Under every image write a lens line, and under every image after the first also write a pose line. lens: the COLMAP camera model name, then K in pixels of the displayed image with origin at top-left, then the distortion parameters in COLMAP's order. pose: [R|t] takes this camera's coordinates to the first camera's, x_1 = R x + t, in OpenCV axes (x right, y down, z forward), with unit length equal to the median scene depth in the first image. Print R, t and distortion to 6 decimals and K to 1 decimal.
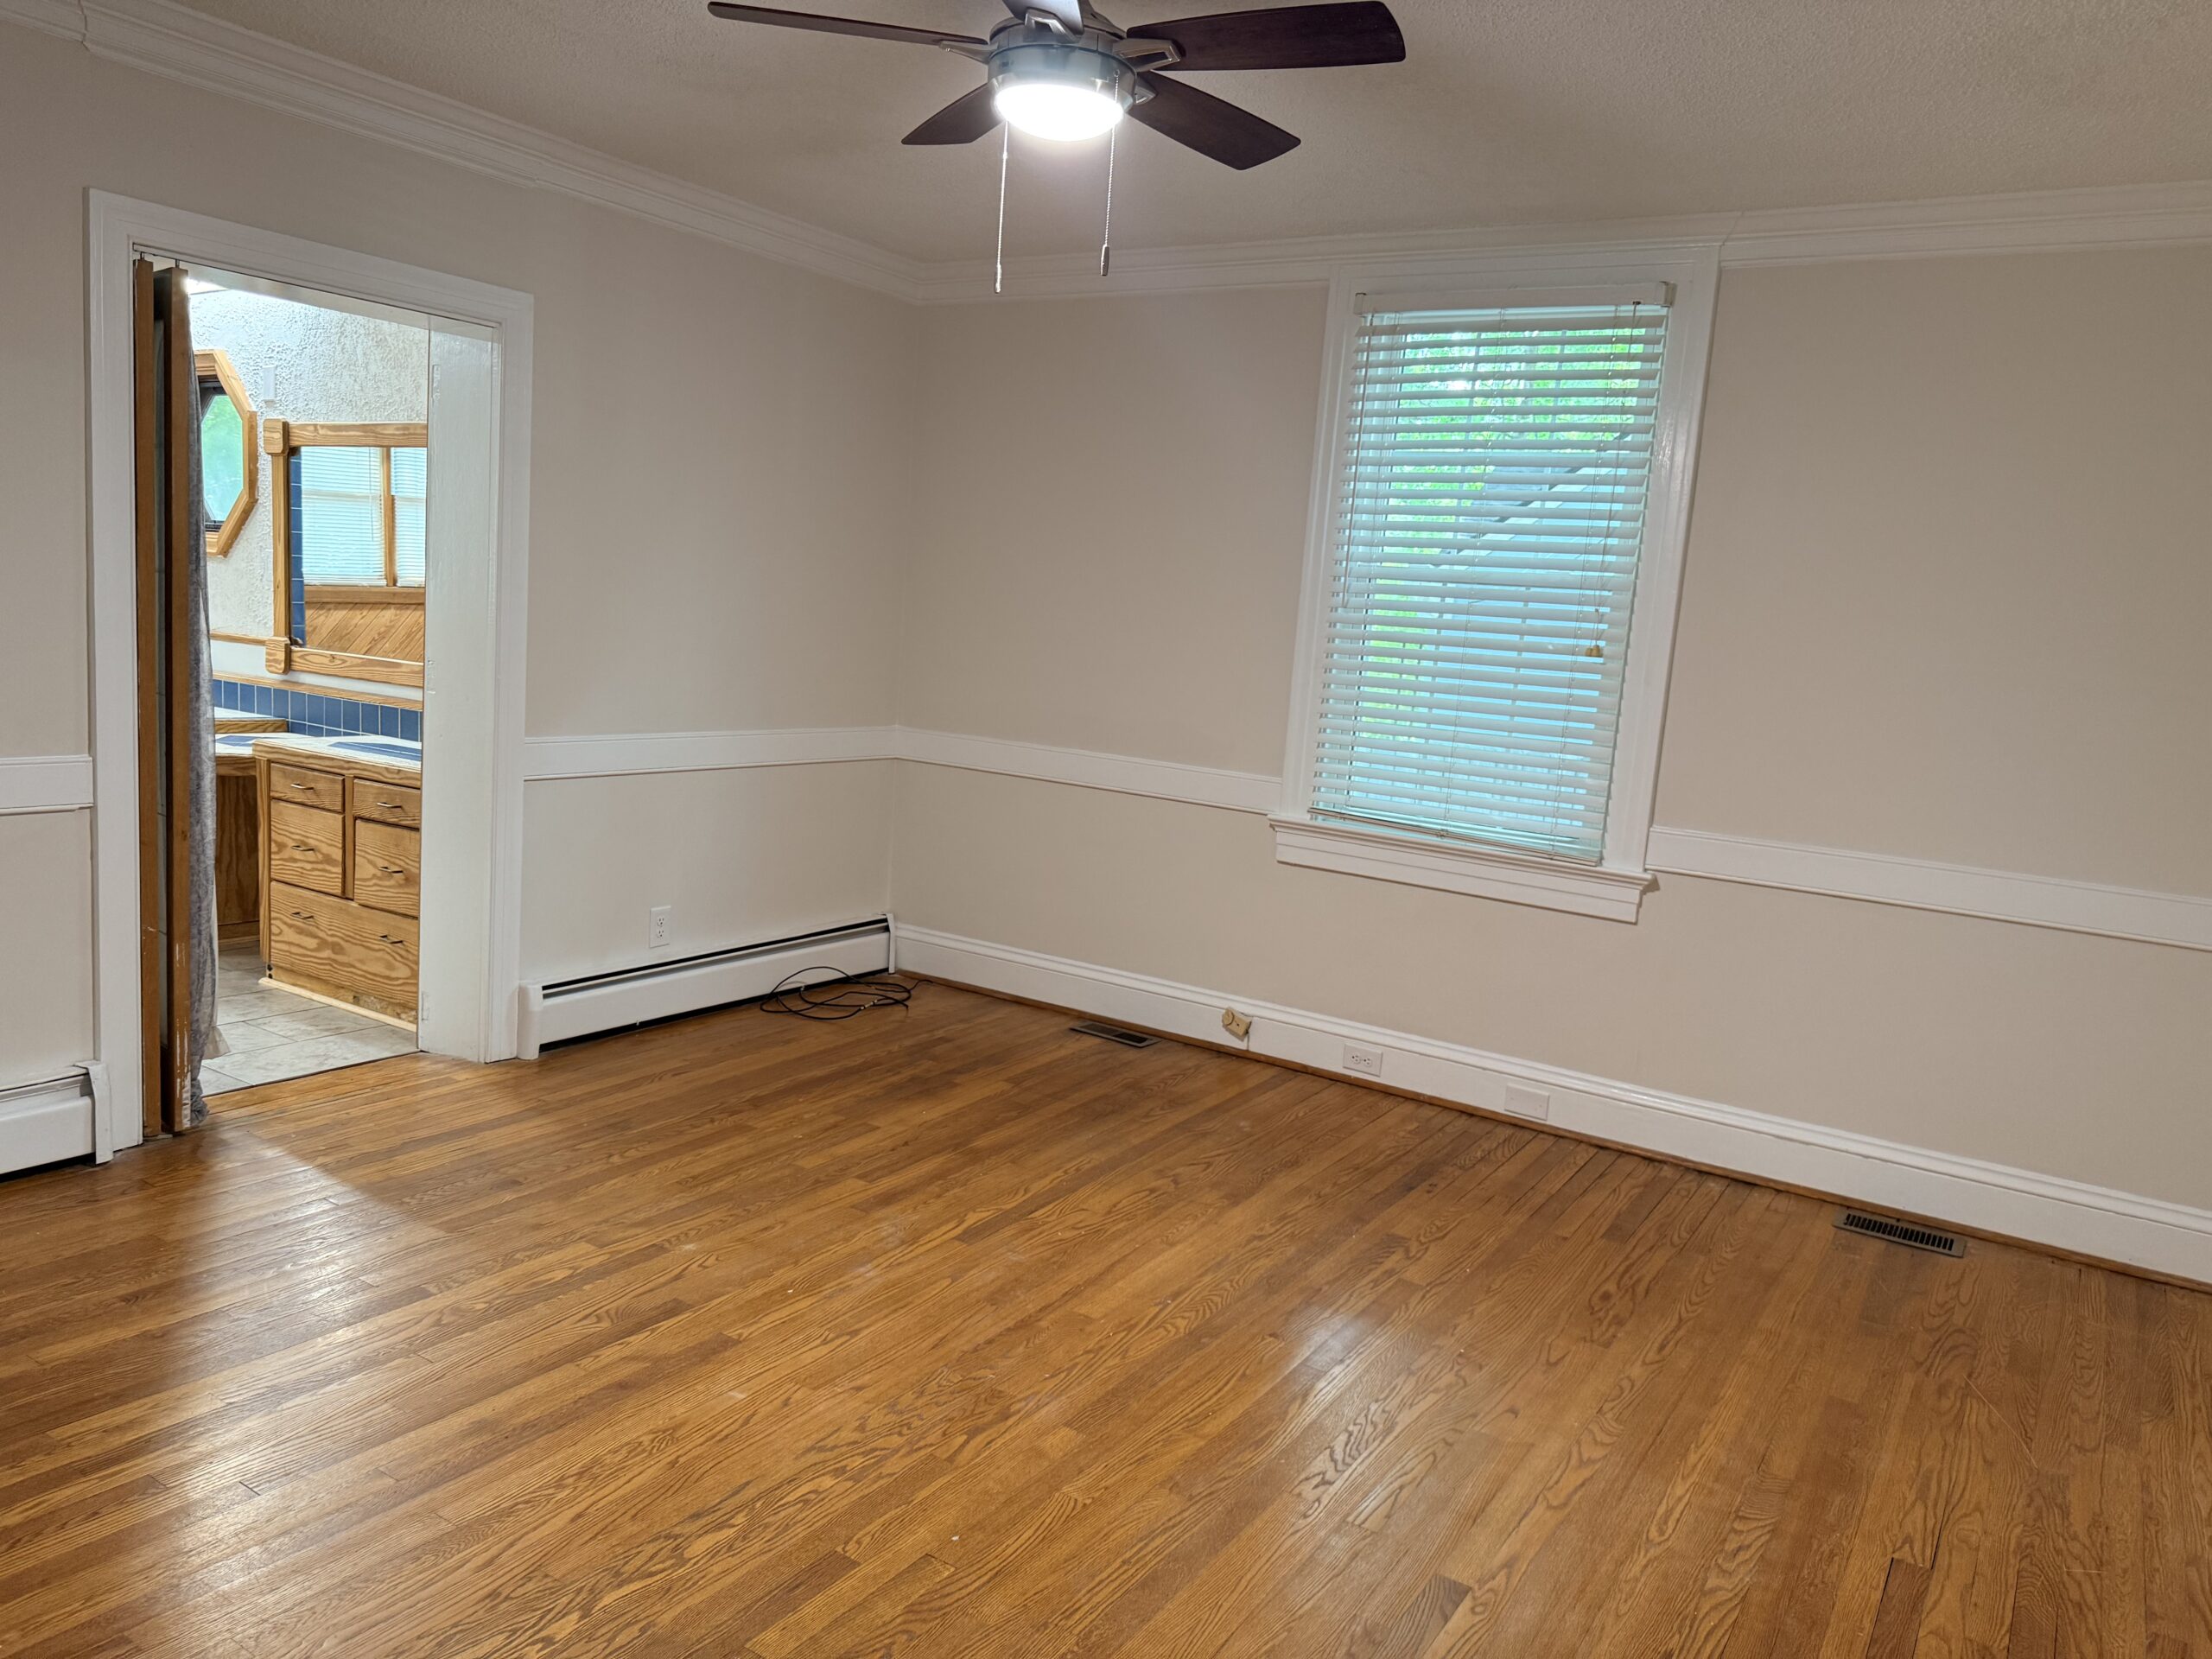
lens RADIAL K [[1556.7, 0, 1106.1], [0, 1556.7, 830.6], [0, 0, 1]] dist [0.002989, 0.000002]
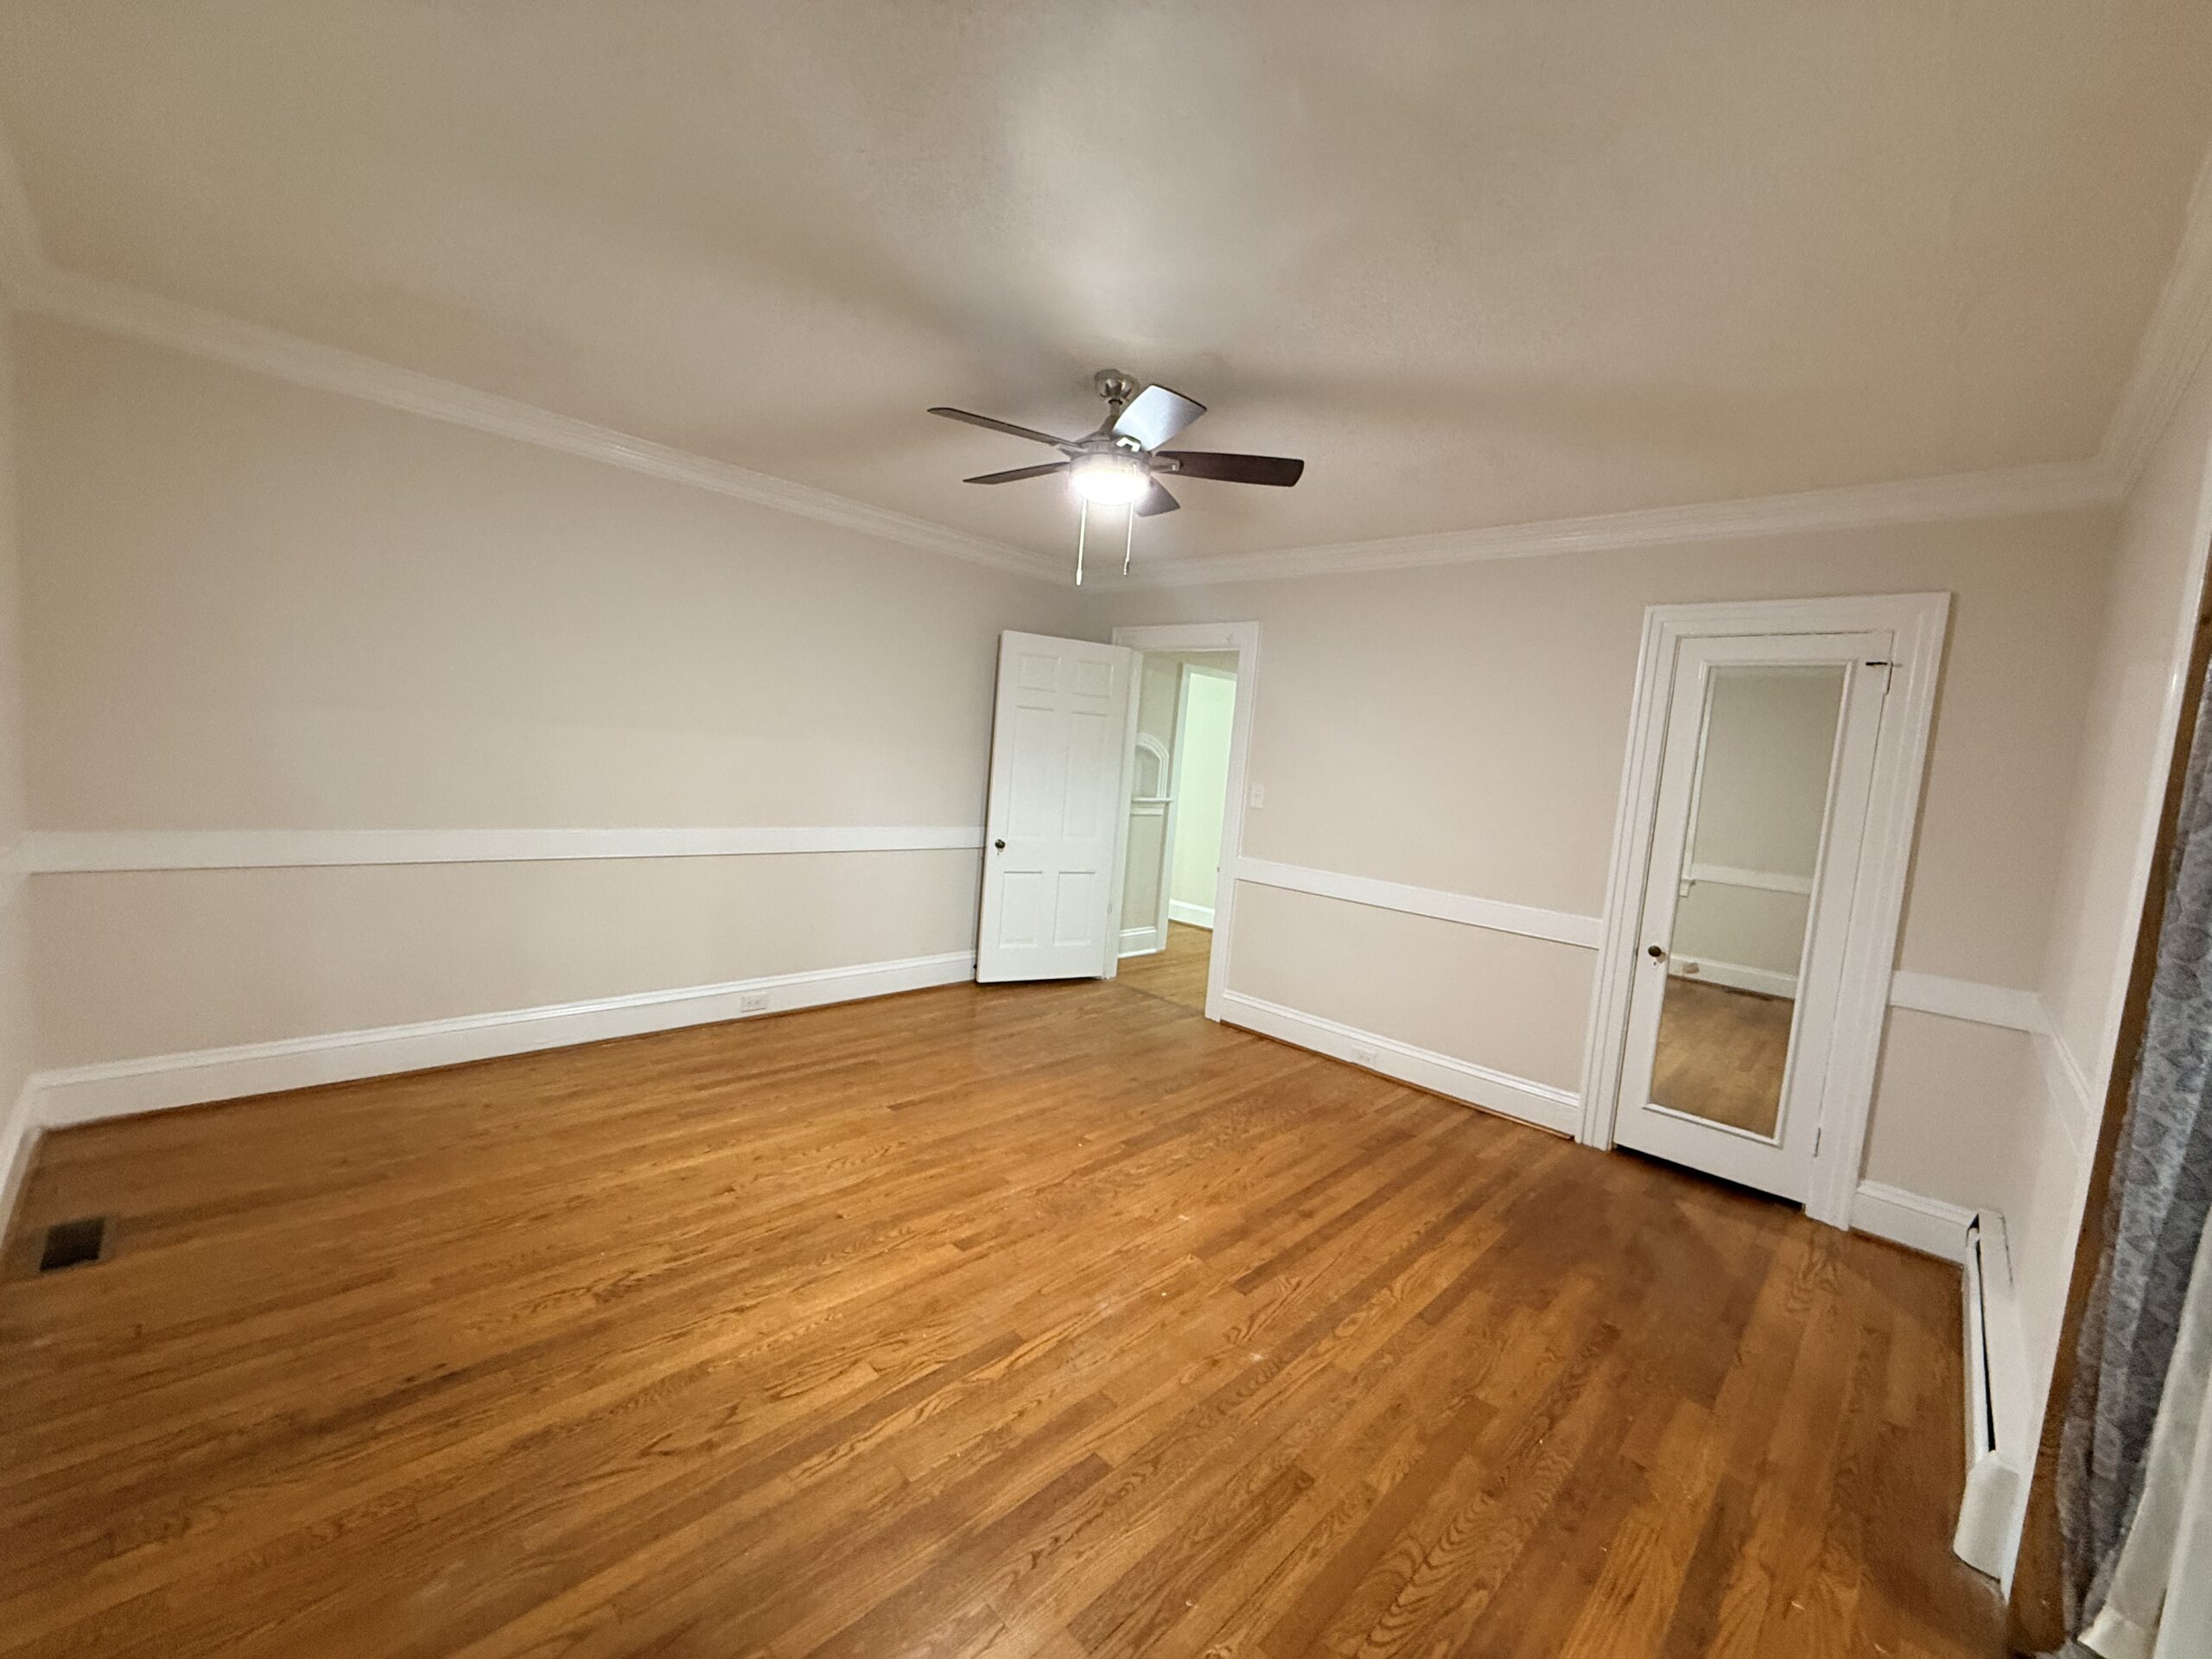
lens RADIAL K [[883.0, 0, 1105.6], [0, 883.0, 827.8], [0, 0, 1]] dist [0.001402, 0.000099]
pose [[-0.969657, -0.171534, 0.174189, -0.194306], [-0.127289, 0.962563, 0.239310, -0.233207], [-0.208717, 0.209876, -0.955191, 1.473555]]
